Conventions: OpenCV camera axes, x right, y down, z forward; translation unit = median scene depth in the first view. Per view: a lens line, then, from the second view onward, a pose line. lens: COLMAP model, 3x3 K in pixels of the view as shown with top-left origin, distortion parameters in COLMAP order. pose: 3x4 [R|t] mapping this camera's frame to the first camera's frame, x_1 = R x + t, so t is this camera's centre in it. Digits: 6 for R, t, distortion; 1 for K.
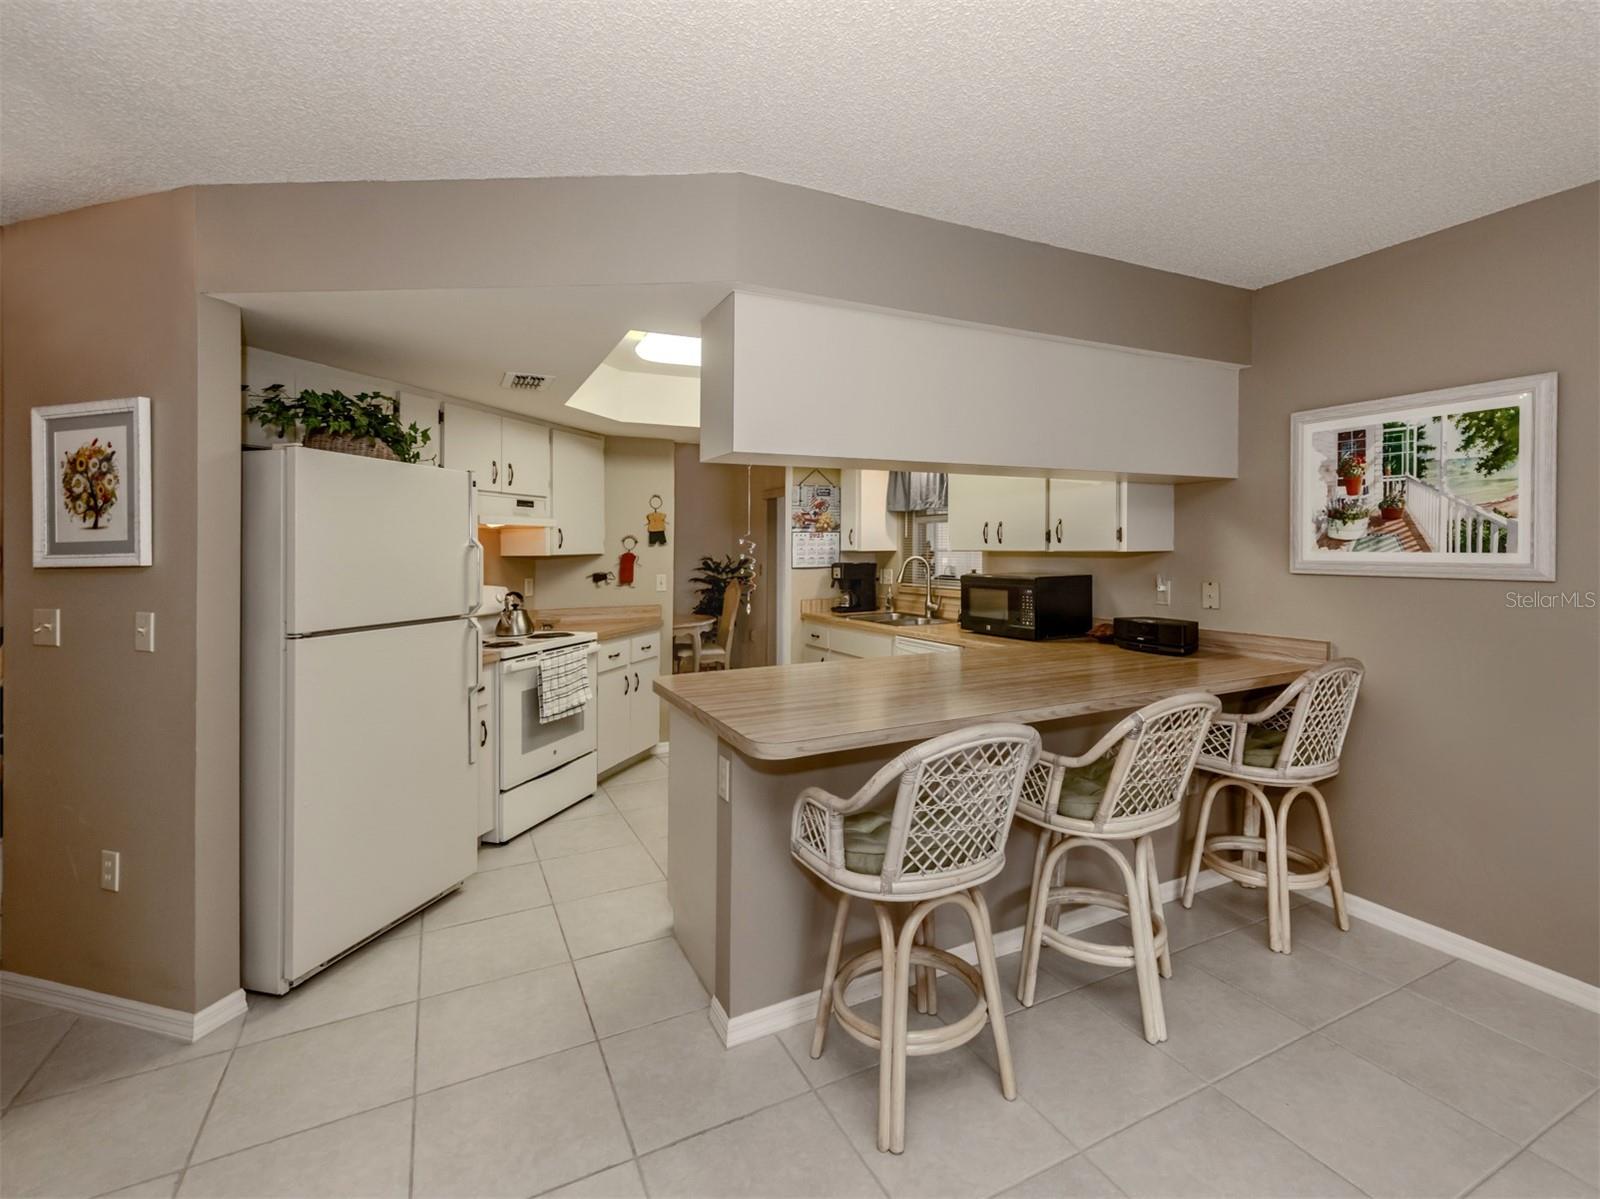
lens RADIAL K [[713.1, 0, 818.7], [0, 713.1, 547.5], [0, 0, 1]] dist [0.004532, 0.001549]
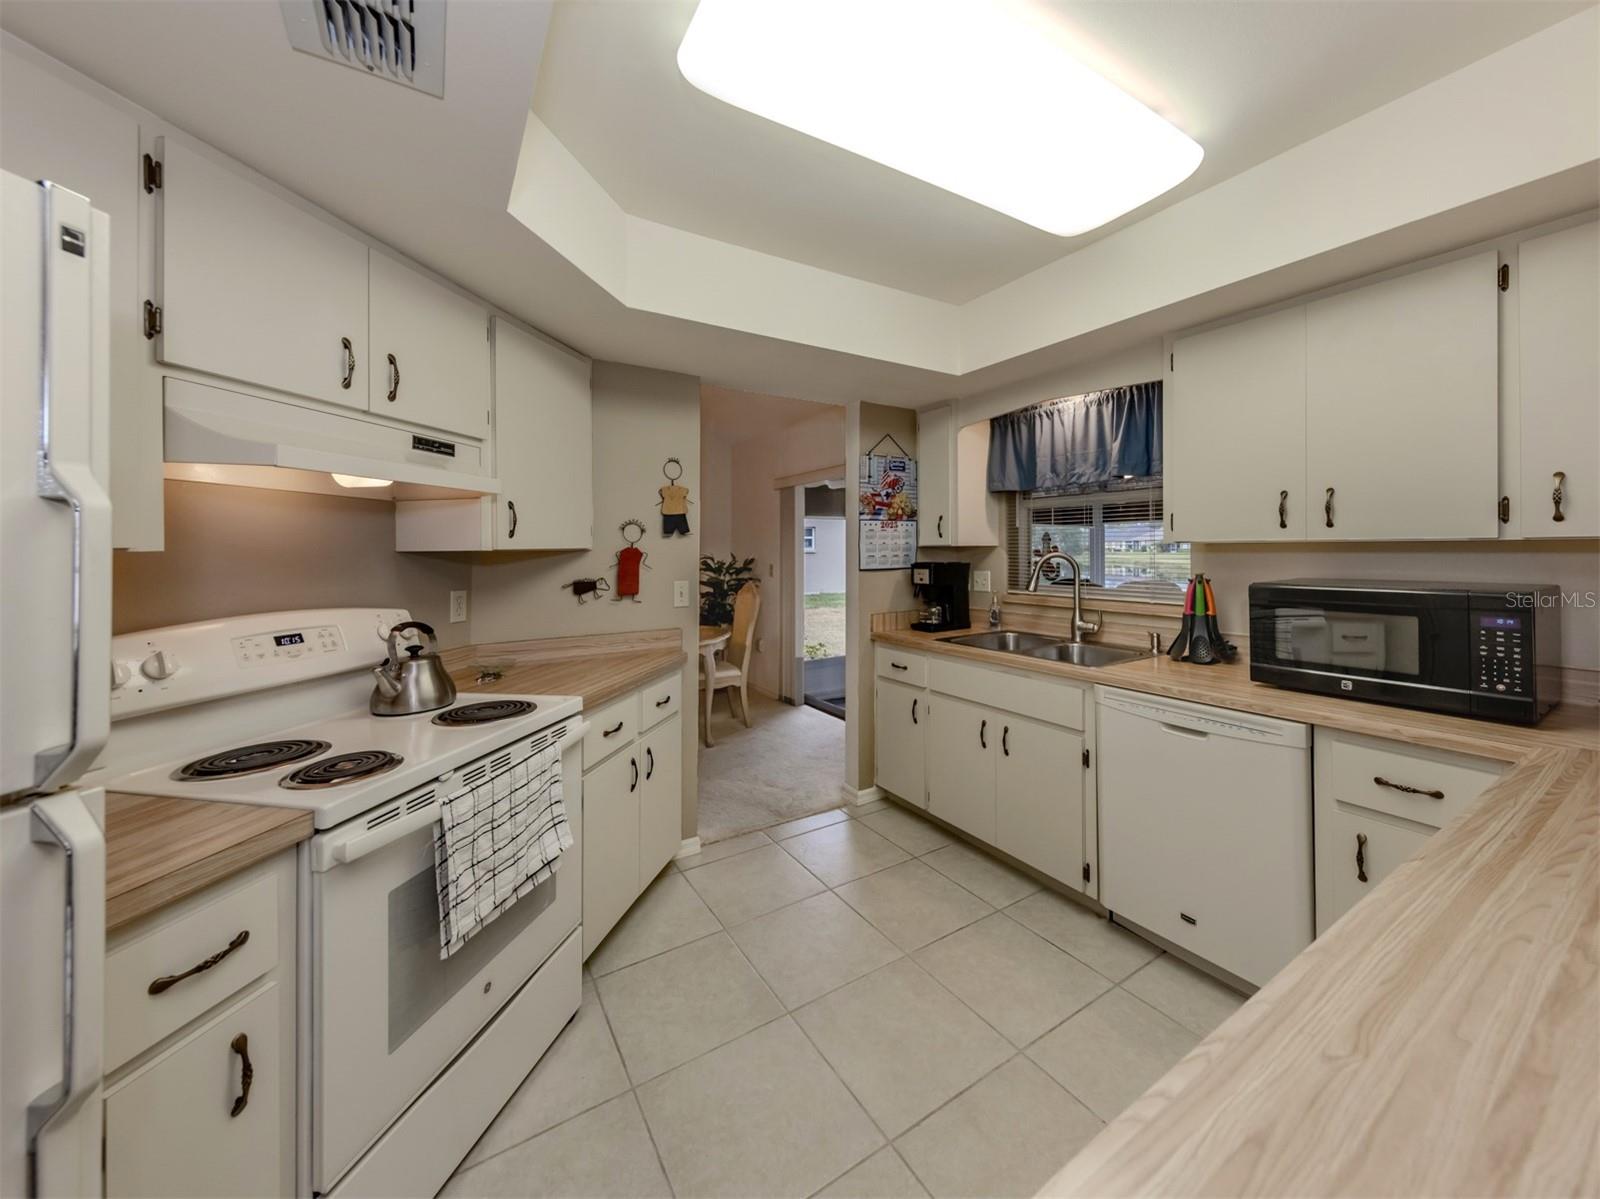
lens RADIAL K [[585.6, 0, 816.7], [0, 585.6, 548.1], [0, 0, 1]] dist [0.007591, -0.002270]
pose [[0.995803, -0.000088, 0.091518, -0.186286], [0.000264, 0.999998, -0.001905, 0.011022], [-0.091518, 0.001921, 0.995802, 0.579513]]
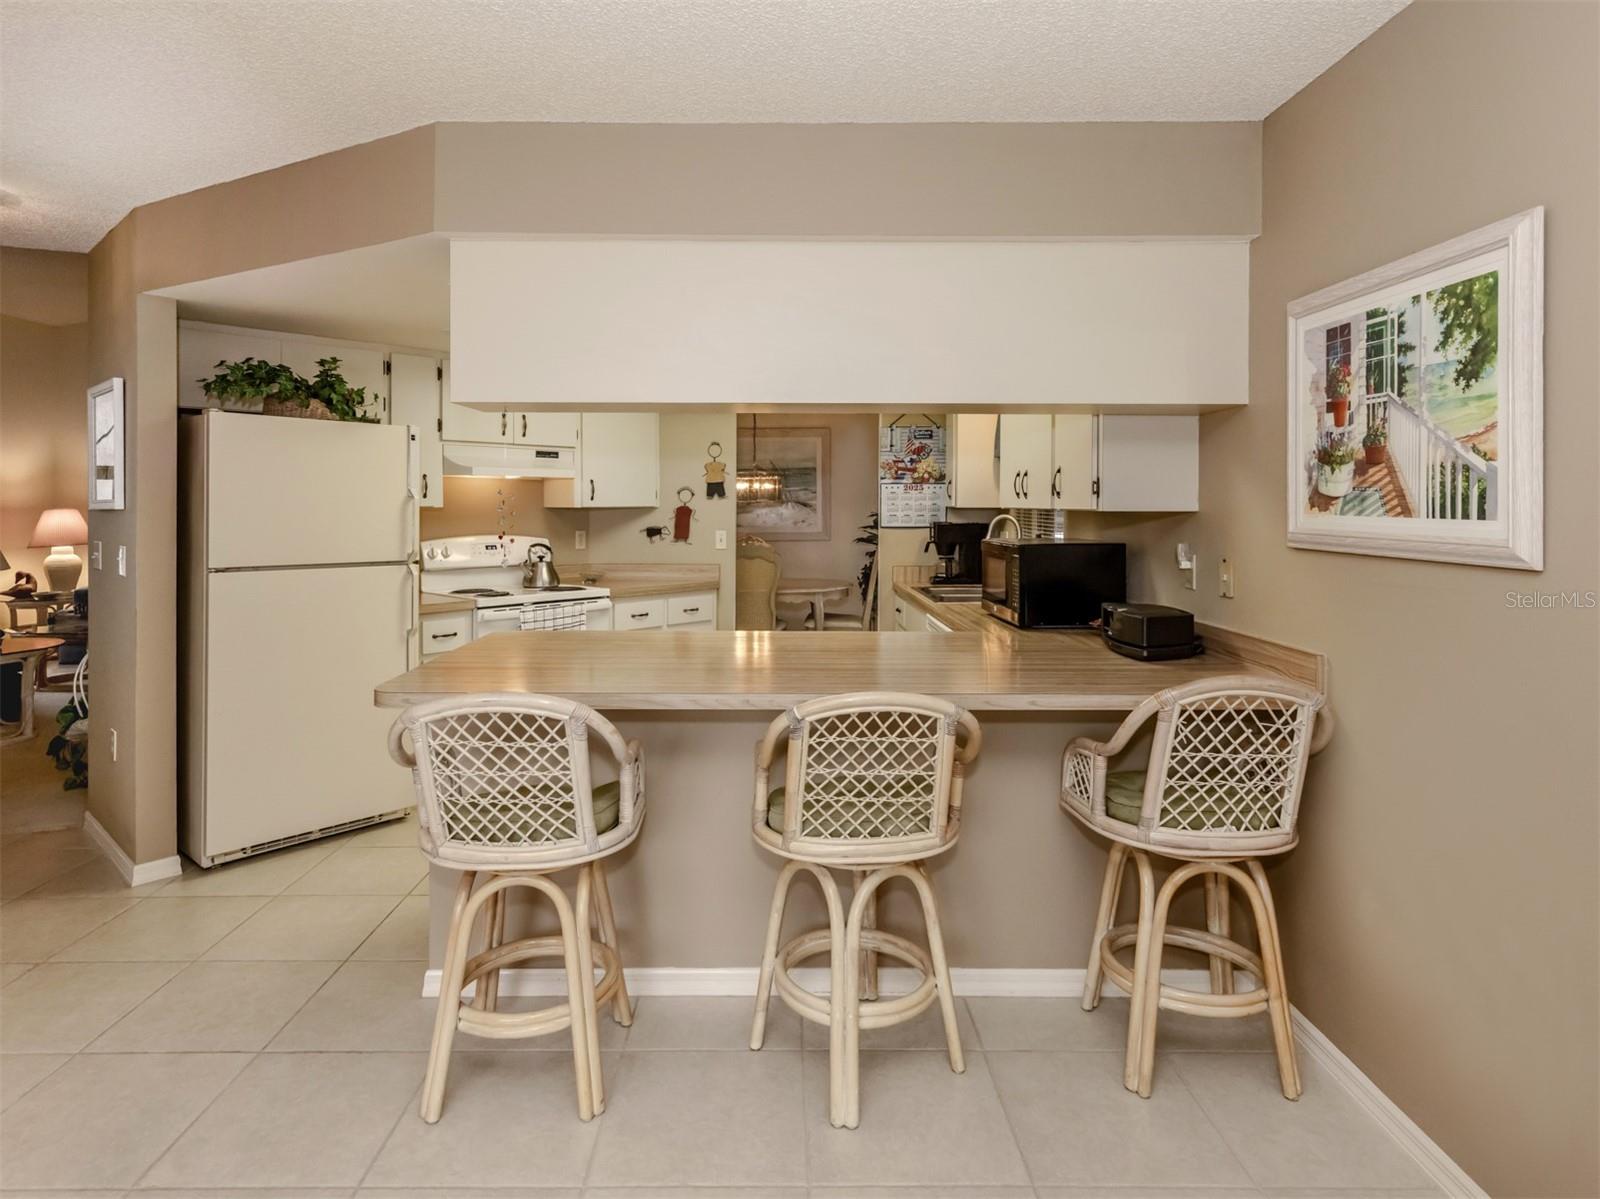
lens RADIAL K [[874.1, 0, 796.3], [0, 874.1, 508.1], [0, 0, 1]] dist [0.011053, -0.000102]
pose [[0.900783, 0.013140, -0.434070, 0.438613], [-0.010267, 0.999907, 0.008963, -0.001828], [0.434148, -0.003617, 0.900834, 0.058054]]
